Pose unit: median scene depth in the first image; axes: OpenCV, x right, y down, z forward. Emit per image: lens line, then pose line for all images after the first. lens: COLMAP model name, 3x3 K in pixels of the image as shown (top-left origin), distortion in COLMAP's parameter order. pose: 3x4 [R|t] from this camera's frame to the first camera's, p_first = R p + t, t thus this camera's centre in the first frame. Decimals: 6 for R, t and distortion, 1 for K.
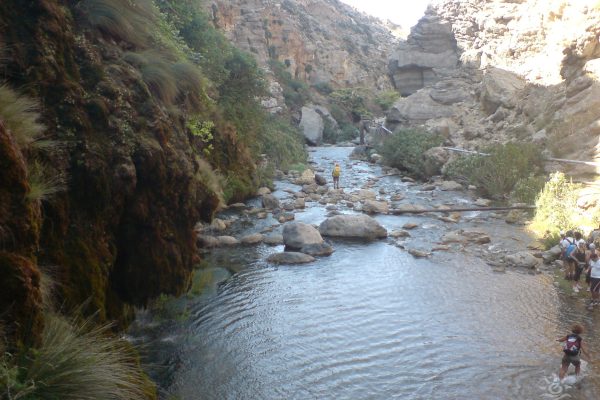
lens RADIAL K [[605.3, 0, 300.7], [0, 605.3, 207.2], [0, 0, 1]] dist [-0.042033, -0.009096]
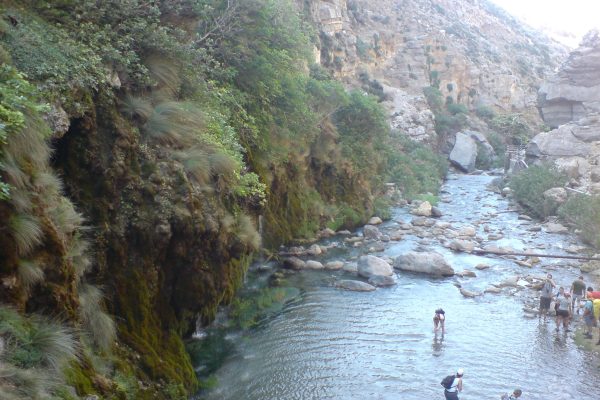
lens RADIAL K [[605.3, 0, 300.7], [0, 605.3, 207.2], [0, 0, 1]] dist [-0.042033, -0.009096]
pose [[0.955367, 0.068768, -0.287307, 0.090042], [-0.074128, 0.997218, -0.007805, -0.022836], [0.285971, 0.028754, 0.957807, -0.077576]]
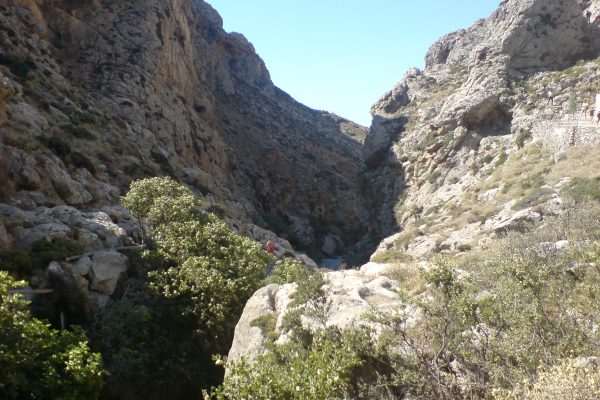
lens RADIAL K [[605.3, 0, 300.7], [0, 605.3, 207.2], [0, 0, 1]] dist [-0.042033, -0.009096]
pose [[0.995861, 0.019249, -0.088822, 0.168870], [-0.032347, 0.988389, -0.148462, 0.060230], [0.084933, 0.150720, 0.984921, -1.677703]]
